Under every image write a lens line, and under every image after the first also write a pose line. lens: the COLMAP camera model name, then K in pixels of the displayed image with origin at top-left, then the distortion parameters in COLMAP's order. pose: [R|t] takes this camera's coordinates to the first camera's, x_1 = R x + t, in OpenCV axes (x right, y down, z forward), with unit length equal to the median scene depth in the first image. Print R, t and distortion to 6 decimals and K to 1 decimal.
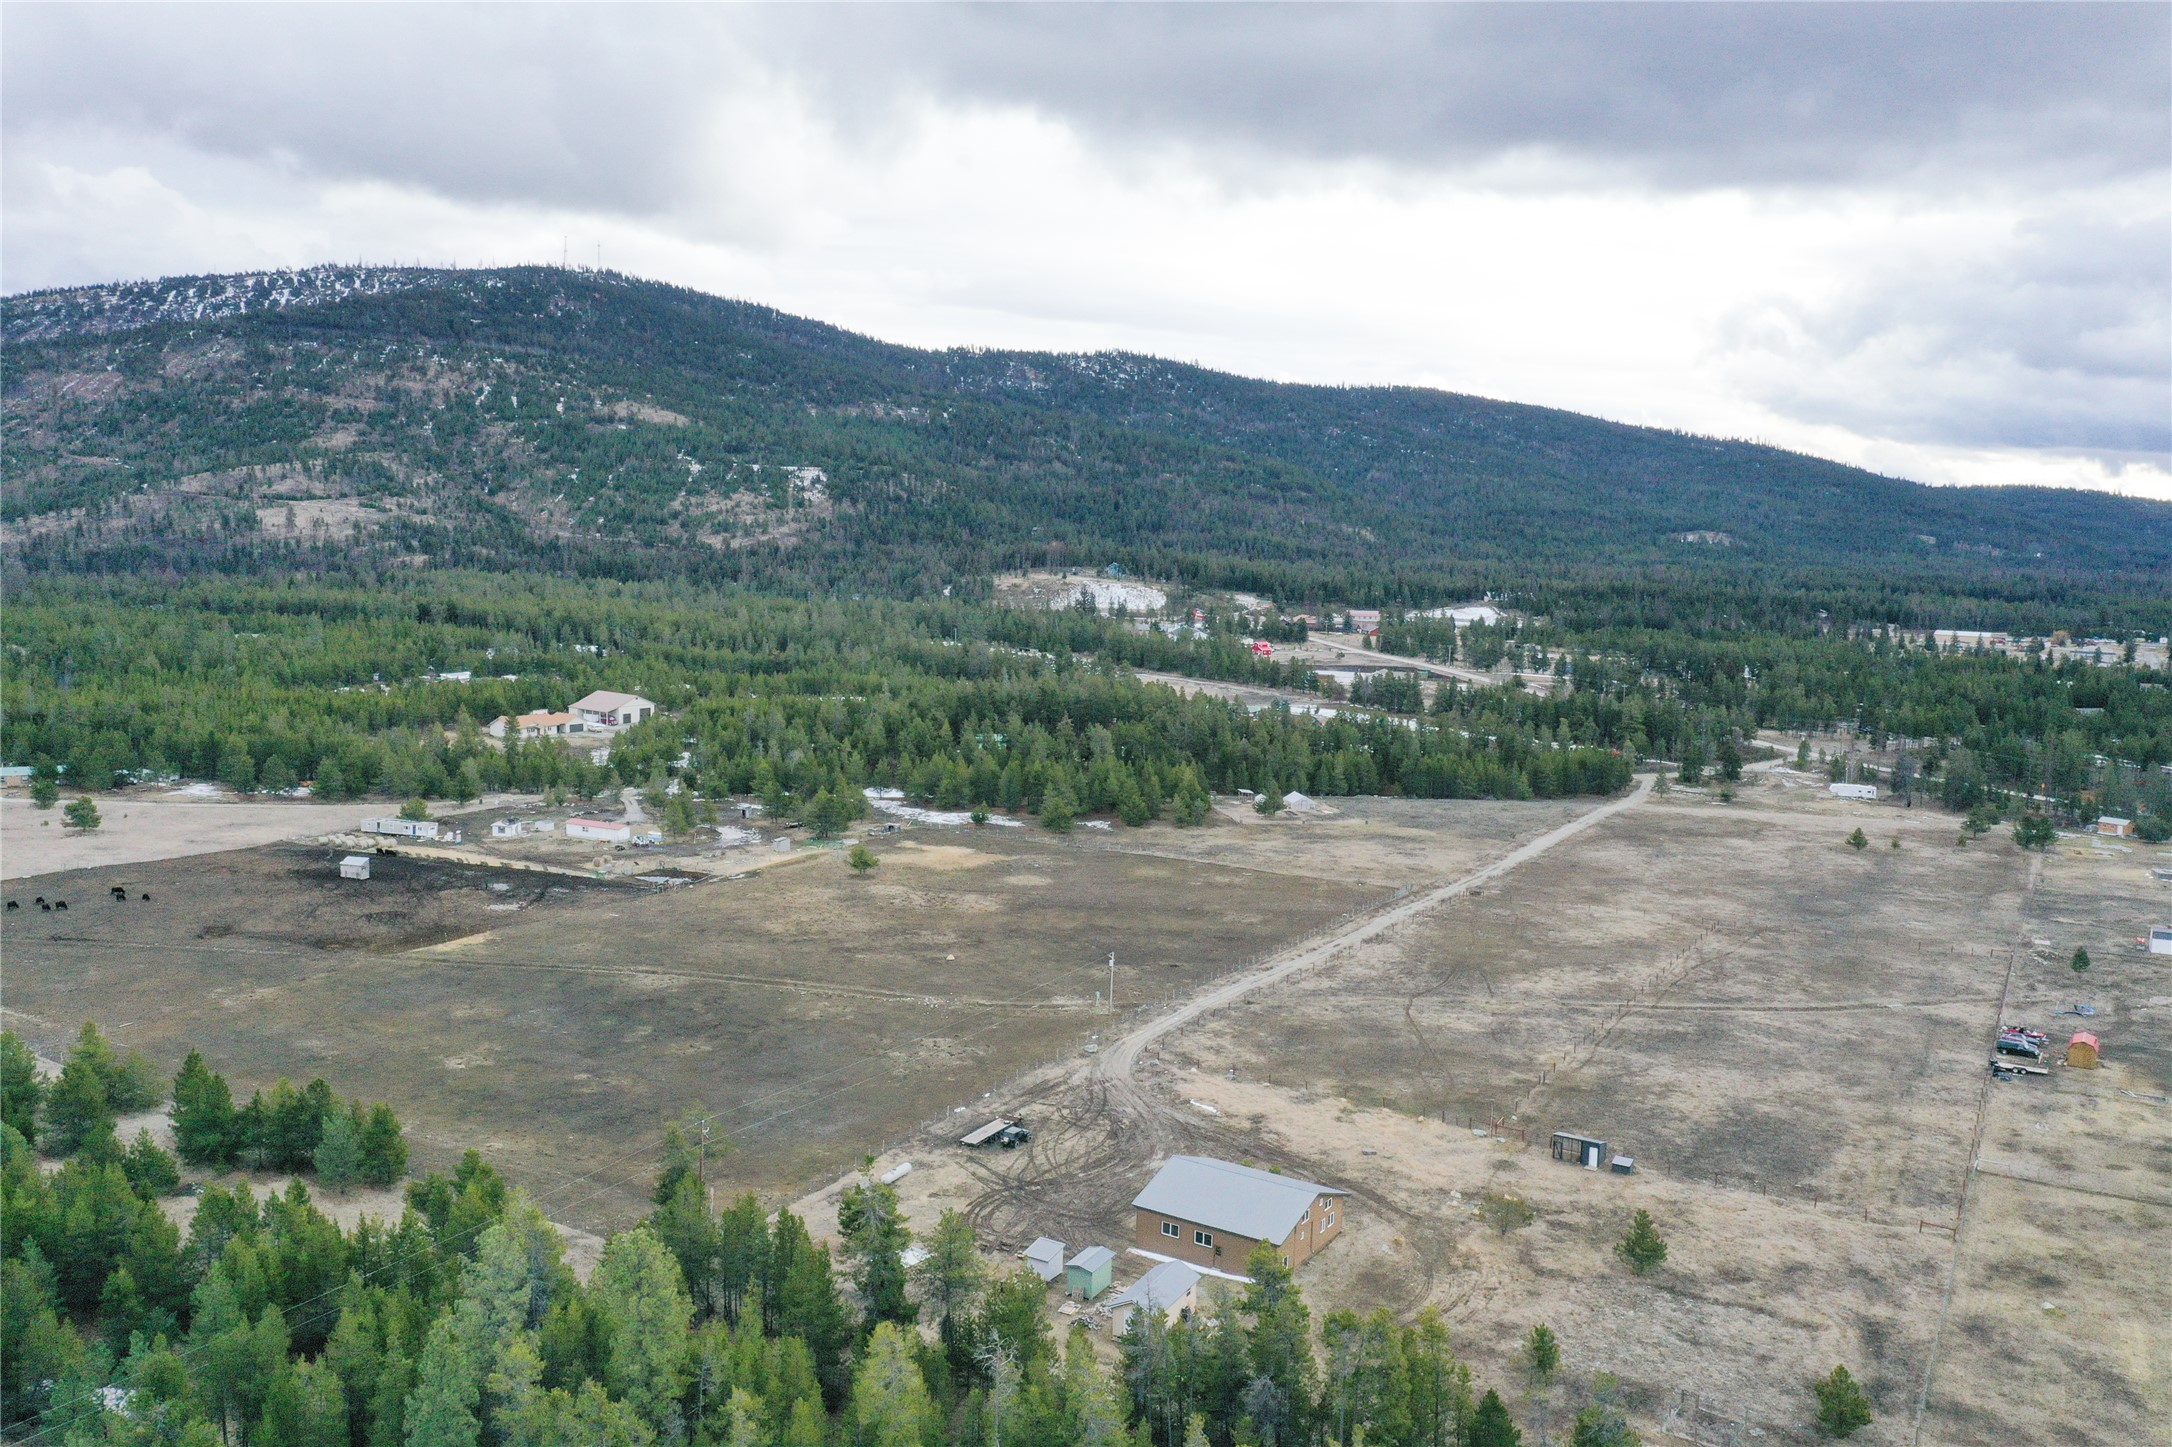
lens RADIAL K [[1743.9, 0, 1102.2], [0, 1743.9, 714.4], [0, 0, 1]] dist [-0.012273, 0.002884]
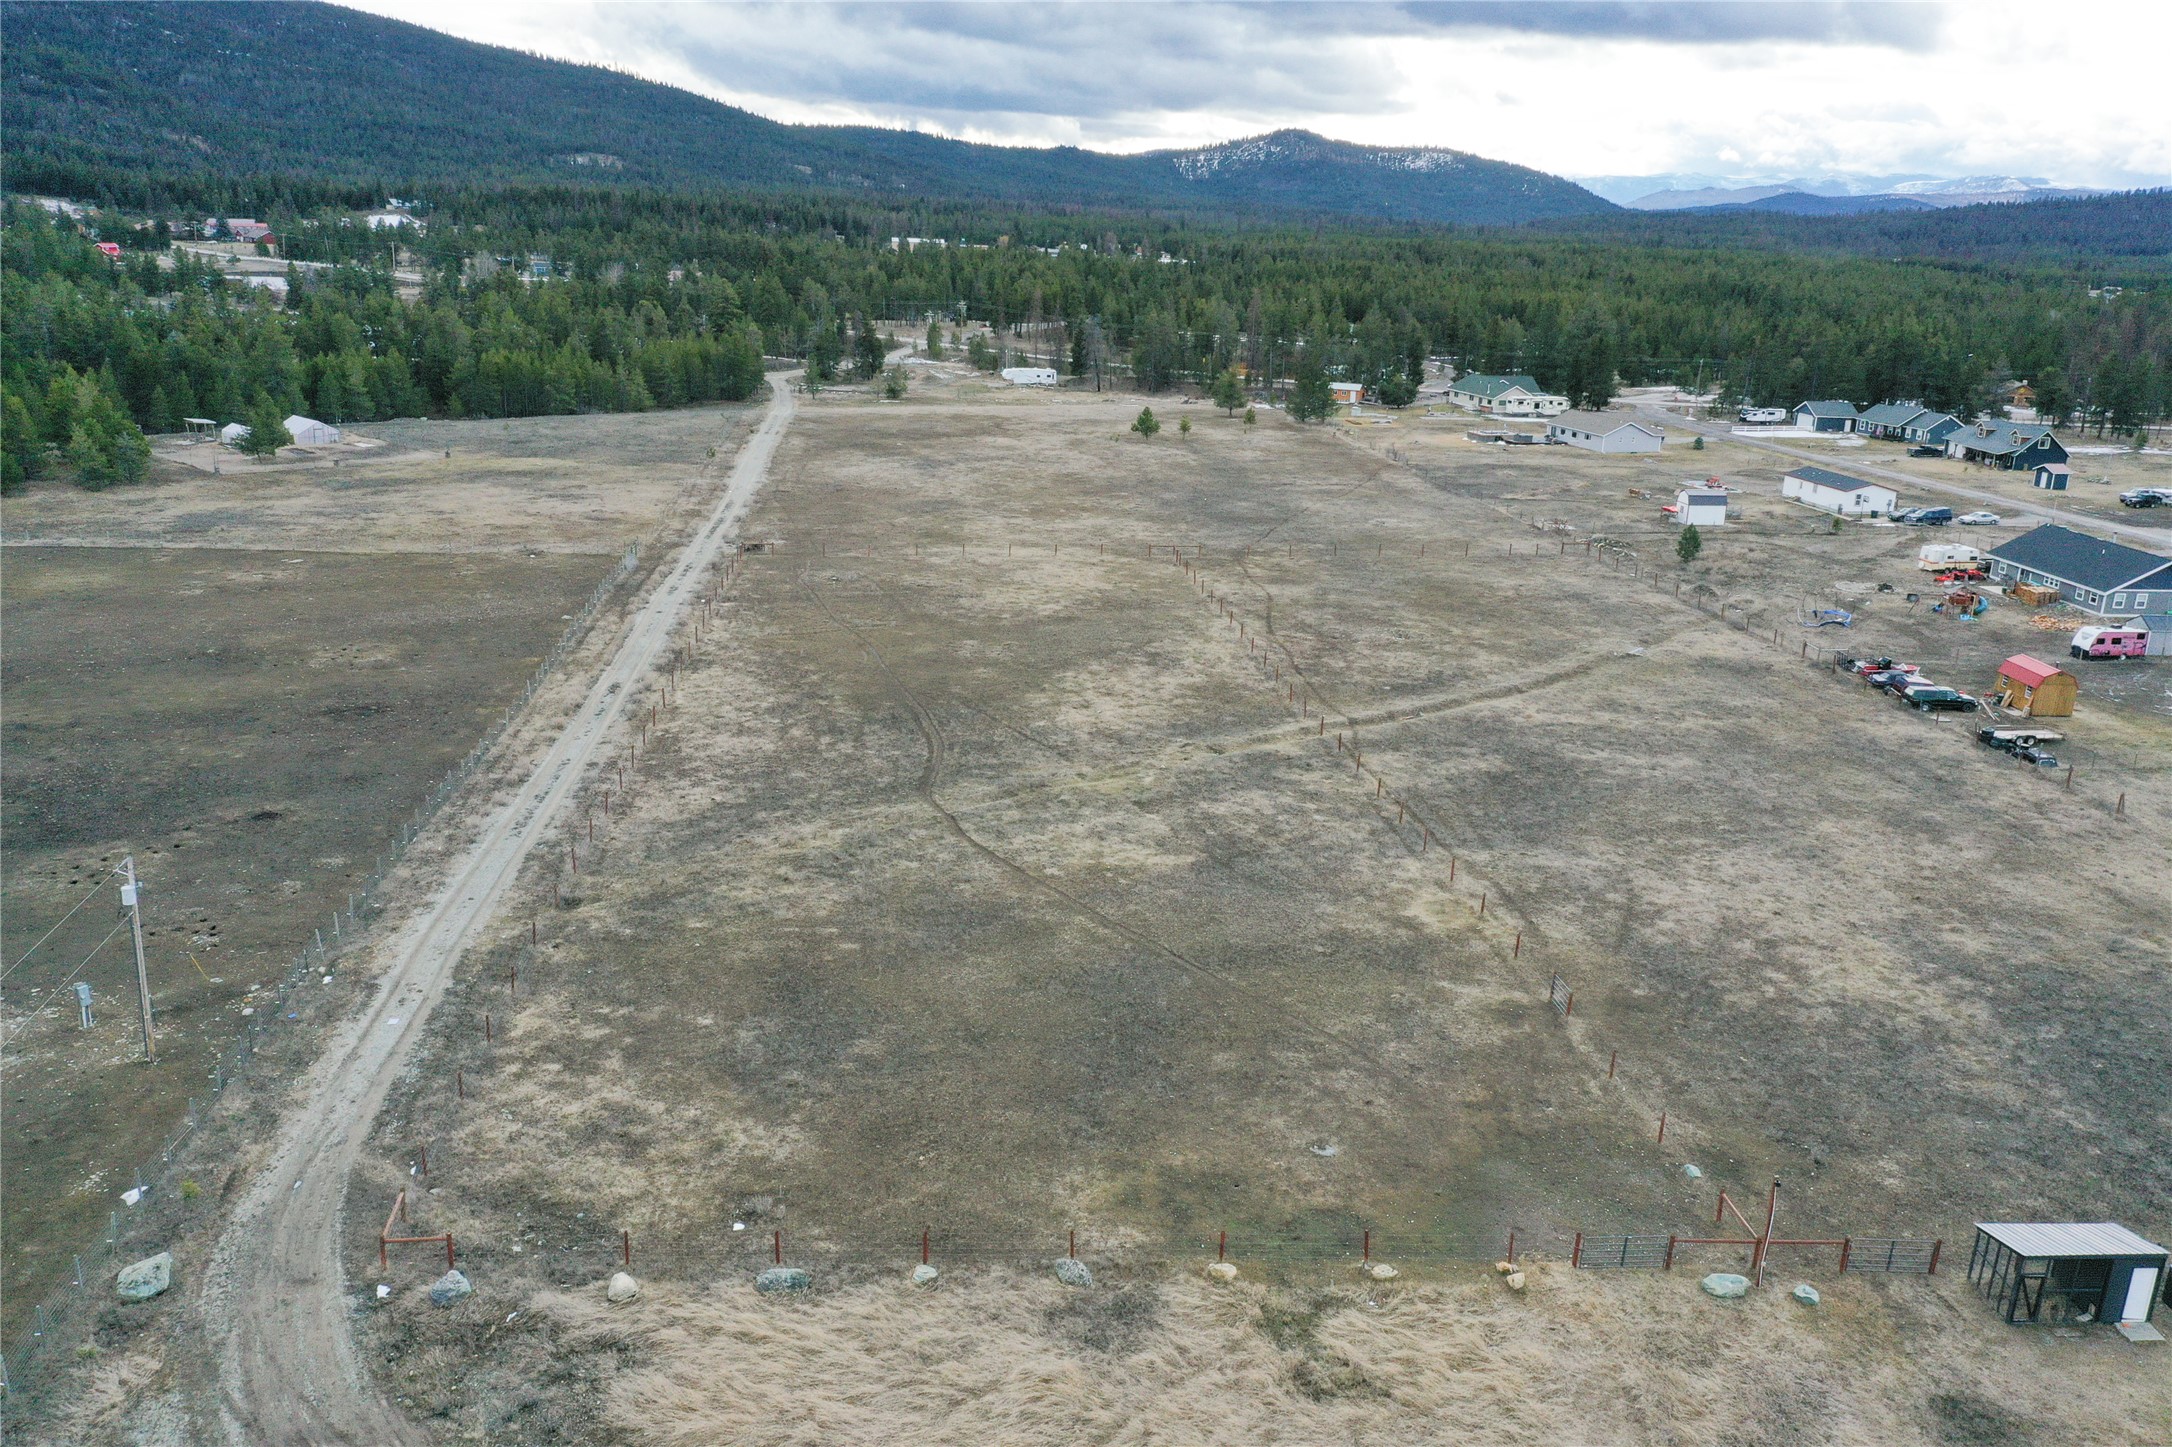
lens RADIAL K [[1743.9, 0, 1093.6], [0, 1743.9, 727.7], [0, 0, 1]] dist [-0.012273, 0.002884]
pose [[0.814805, -0.165514, 0.555605, -0.011664], [0.050152, 0.974910, 0.216876, 0.036439], [-0.577561, -0.148847, 0.802663, 0.403753]]
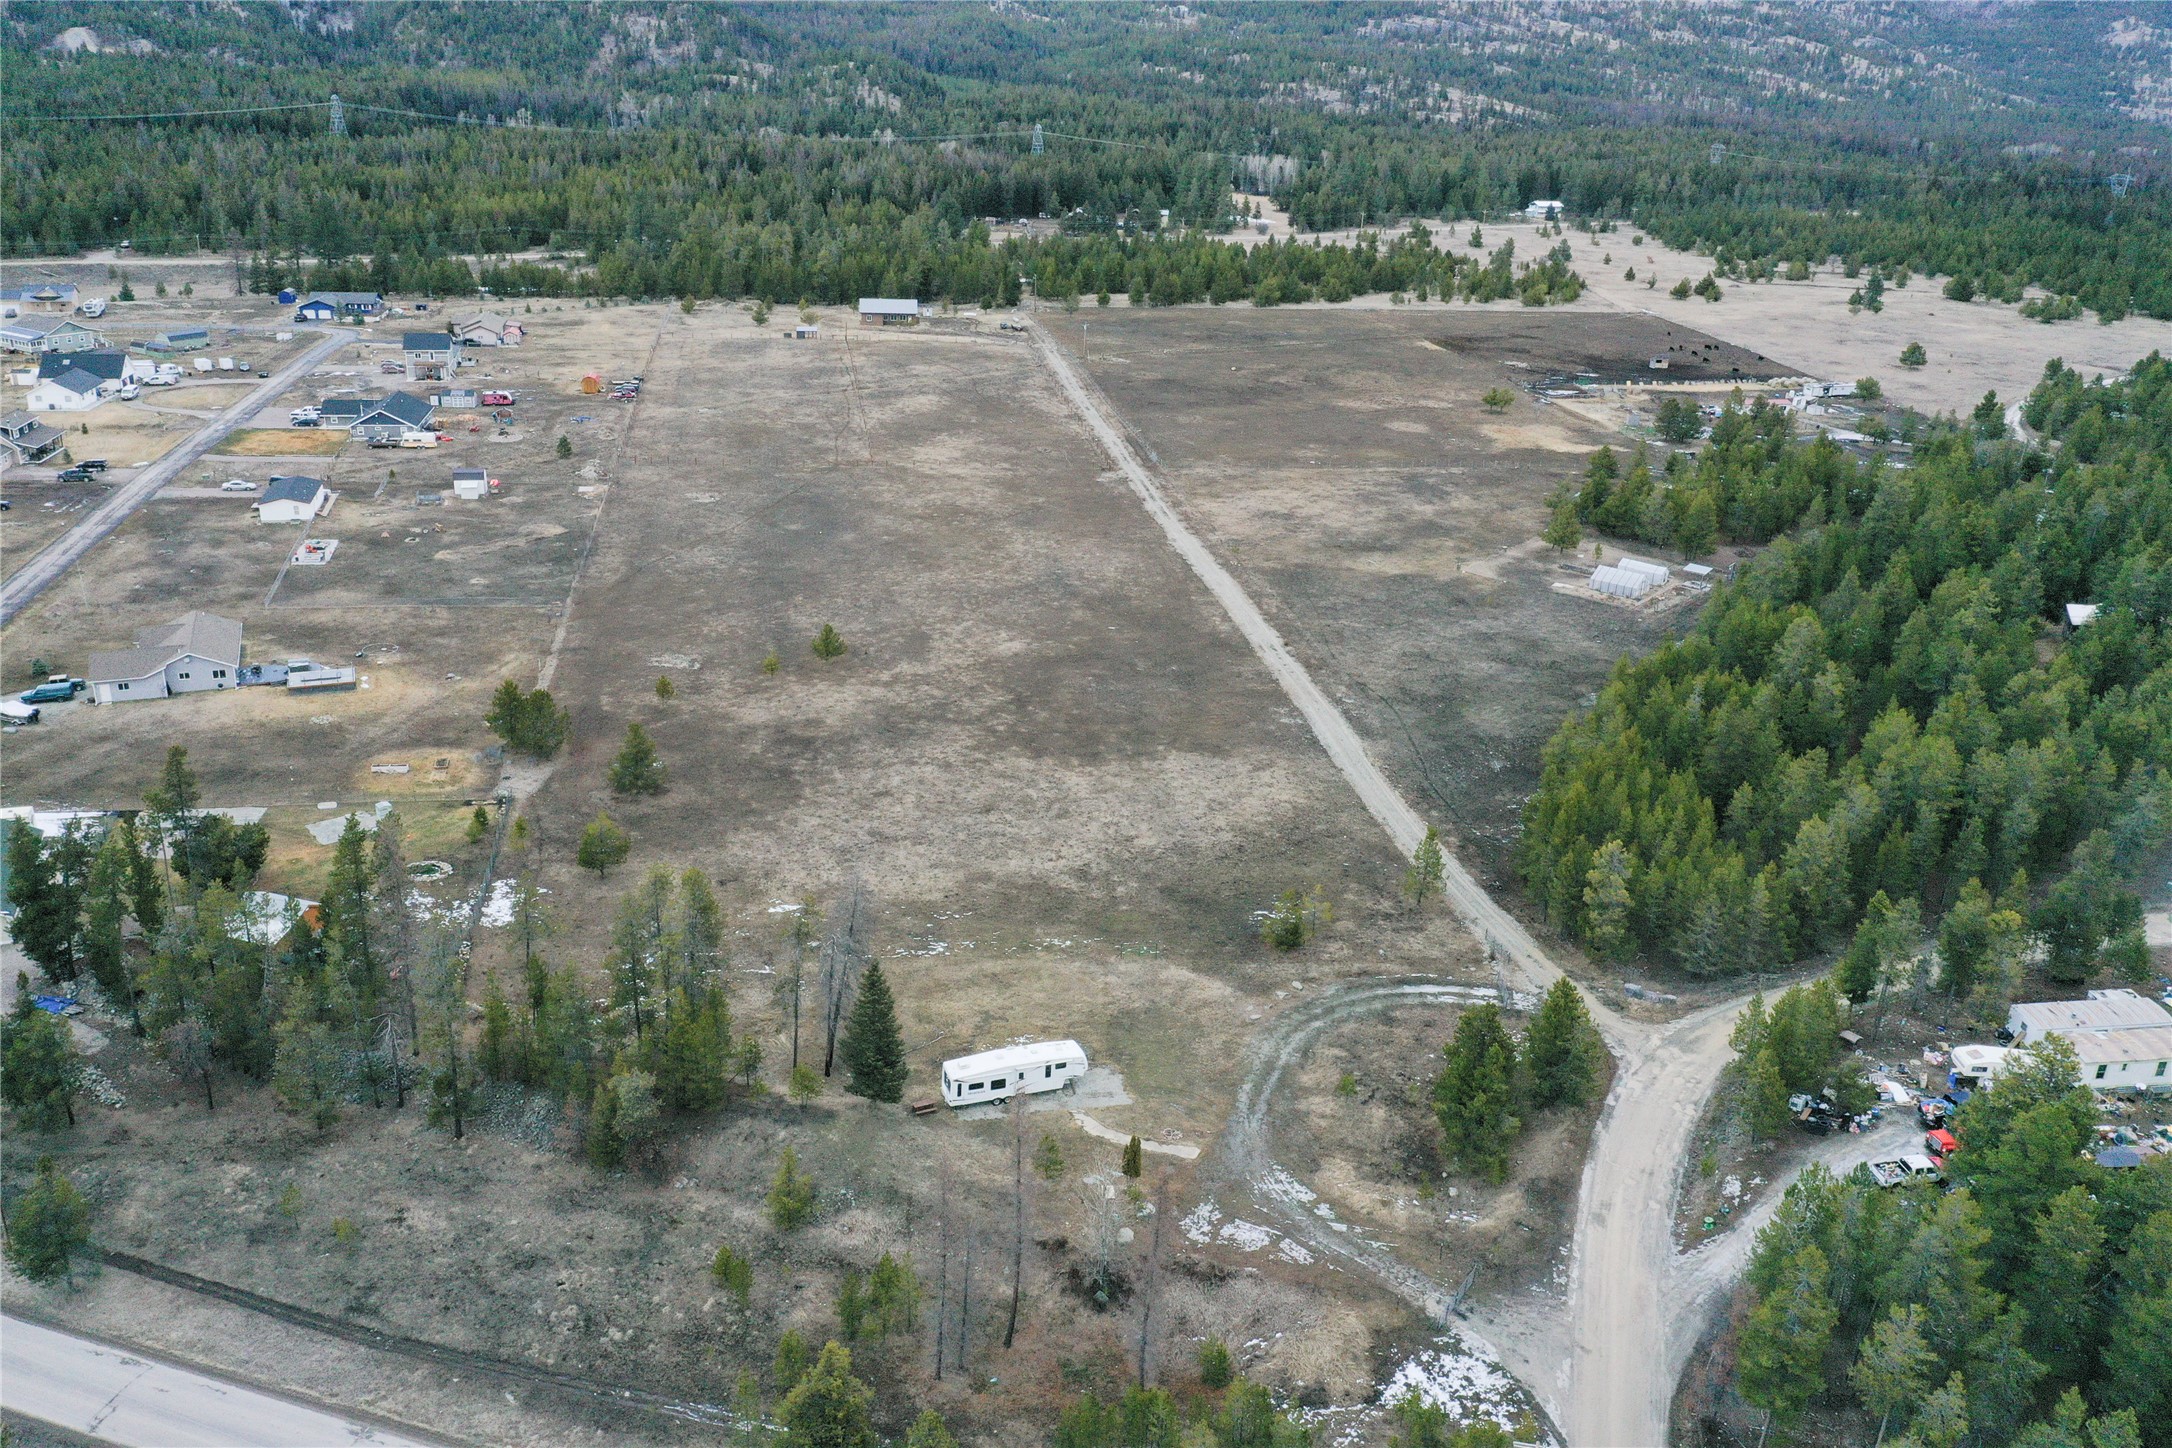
lens RADIAL K [[1743.9, 0, 1103.9], [0, 1743.9, 729.4], [0, 0, 1]] dist [-0.012273, 0.002884]
pose [[-0.770500, 0.177726, -0.612162, 0.707854], [-0.137740, 0.891237, 0.432116, -0.164333], [0.622380, 0.417265, -0.662218, 1.427593]]
